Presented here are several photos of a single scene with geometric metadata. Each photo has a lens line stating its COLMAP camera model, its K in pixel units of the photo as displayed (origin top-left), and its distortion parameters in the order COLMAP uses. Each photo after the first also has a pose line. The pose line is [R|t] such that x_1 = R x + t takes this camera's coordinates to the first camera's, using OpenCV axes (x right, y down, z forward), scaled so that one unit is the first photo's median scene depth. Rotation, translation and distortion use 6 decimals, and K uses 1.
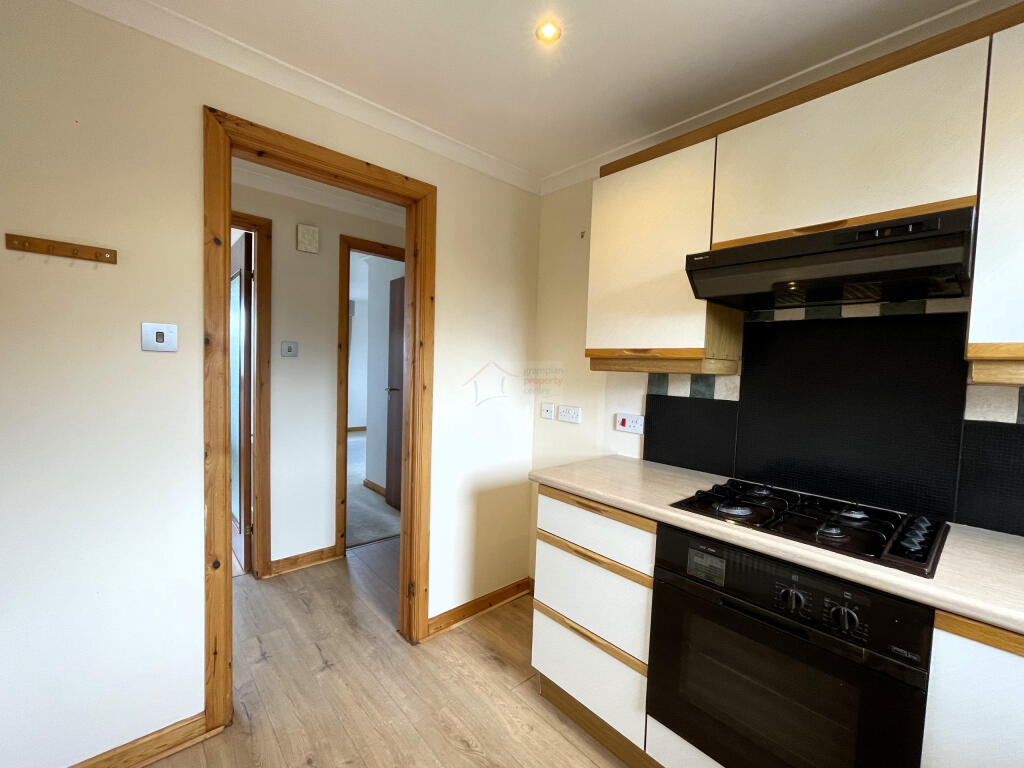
lens RADIAL K [[422.5, 0, 505.1], [0, 422.5, 386.0], [0, 0, 1]] dist [-0.002291, -0.000386]
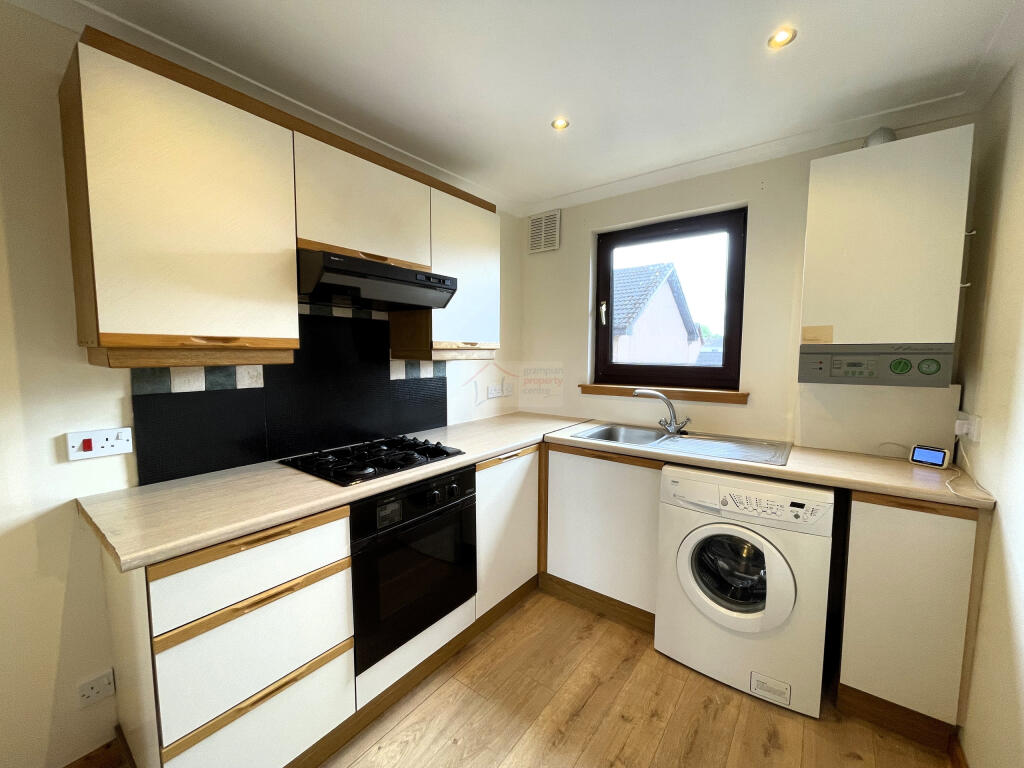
lens RADIAL K [[422.5, 0, 506.1], [0, 422.5, 386.7], [0, 0, 1]] dist [-0.002291, -0.000386]
pose [[-0.183732, -0.115732, 0.976140, -0.590543], [0.036378, 0.991564, 0.124408, -0.076396], [-0.982303, 0.058367, -0.177972, 0.632343]]
